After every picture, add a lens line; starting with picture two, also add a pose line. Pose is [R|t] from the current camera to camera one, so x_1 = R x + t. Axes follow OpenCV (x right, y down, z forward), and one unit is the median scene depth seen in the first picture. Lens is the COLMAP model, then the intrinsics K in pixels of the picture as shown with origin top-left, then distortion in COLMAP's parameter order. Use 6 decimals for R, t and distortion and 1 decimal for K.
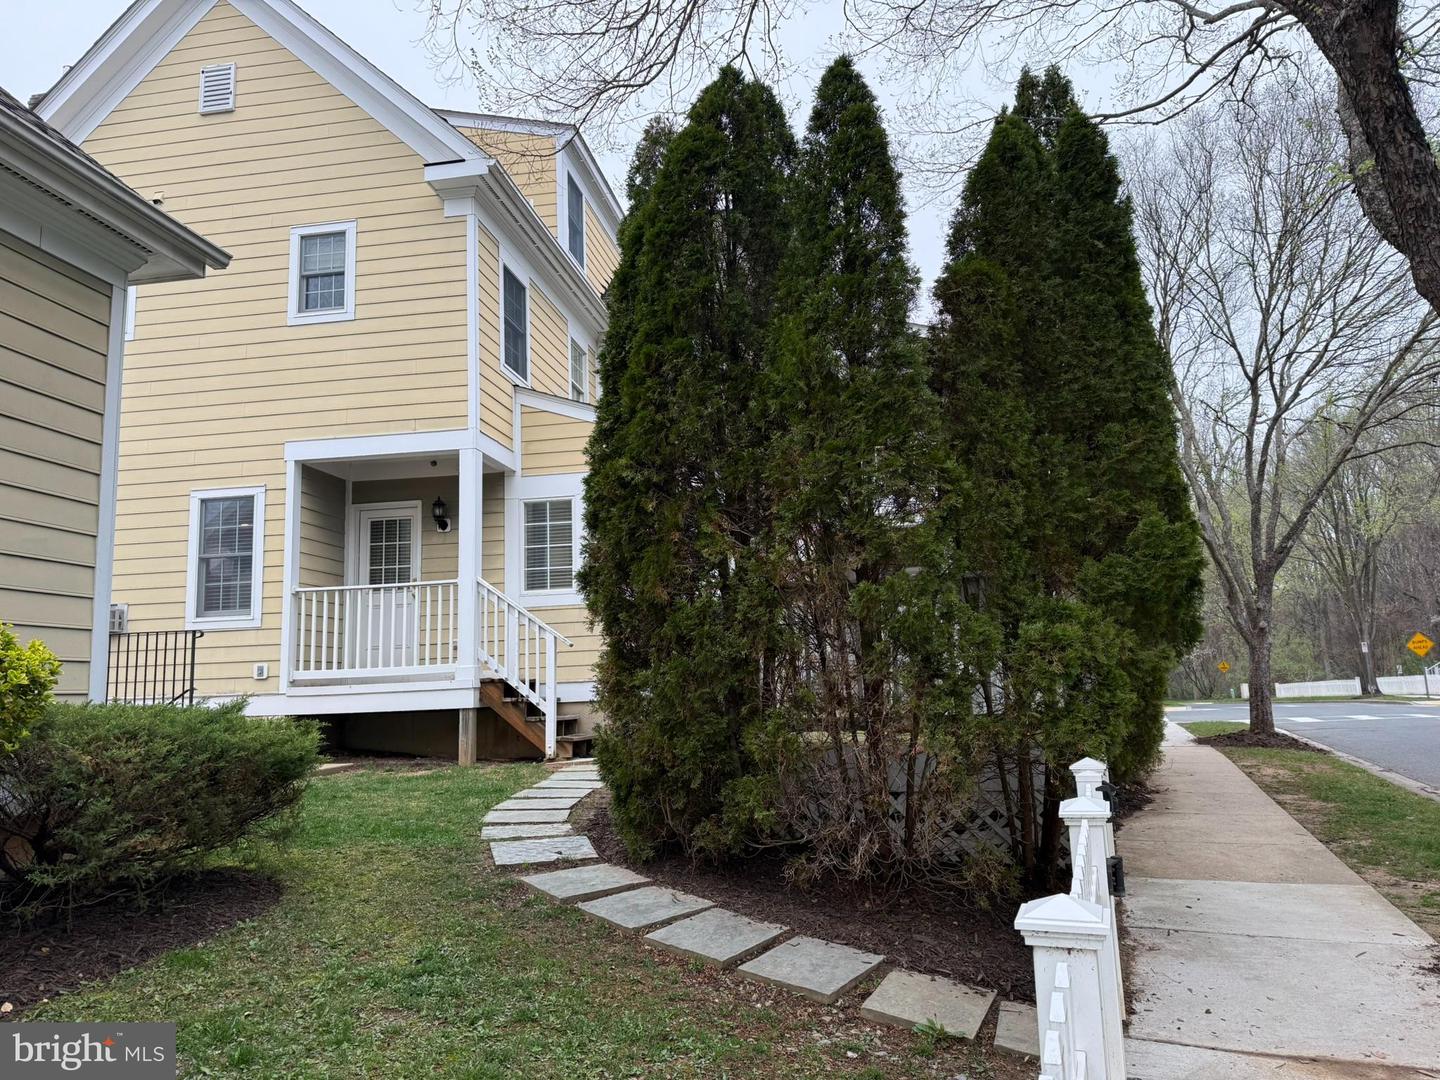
lens RADIAL K [[1013.1, 0, 720.0], [0, 1013.1, 540.0], [0, 0, 1]] dist [0.001410, 0.000223]
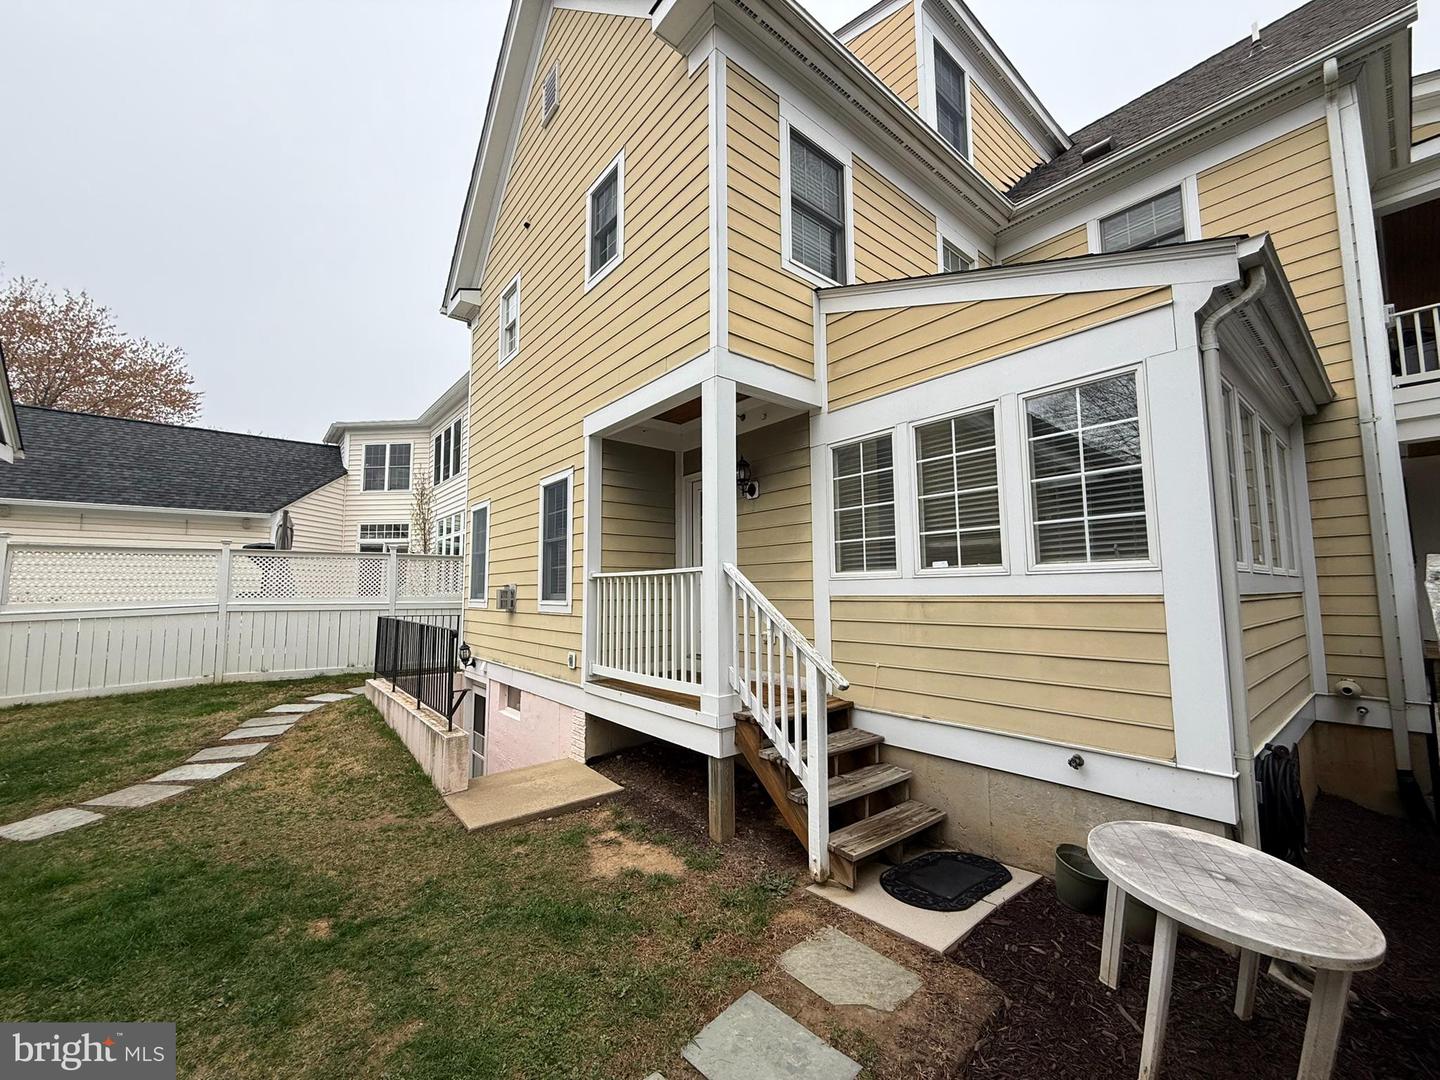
lens RADIAL K [[573.4, 0, 715.7], [0, 573.4, 537.7], [0, 0, 1]] dist [-0.000355, -0.000145]
pose [[0.747023, -0.037087, -0.663763, 0.011161], [0.077317, 0.996514, 0.031336, 0.007026], [0.660287, -0.074728, 0.747287, 0.660219]]
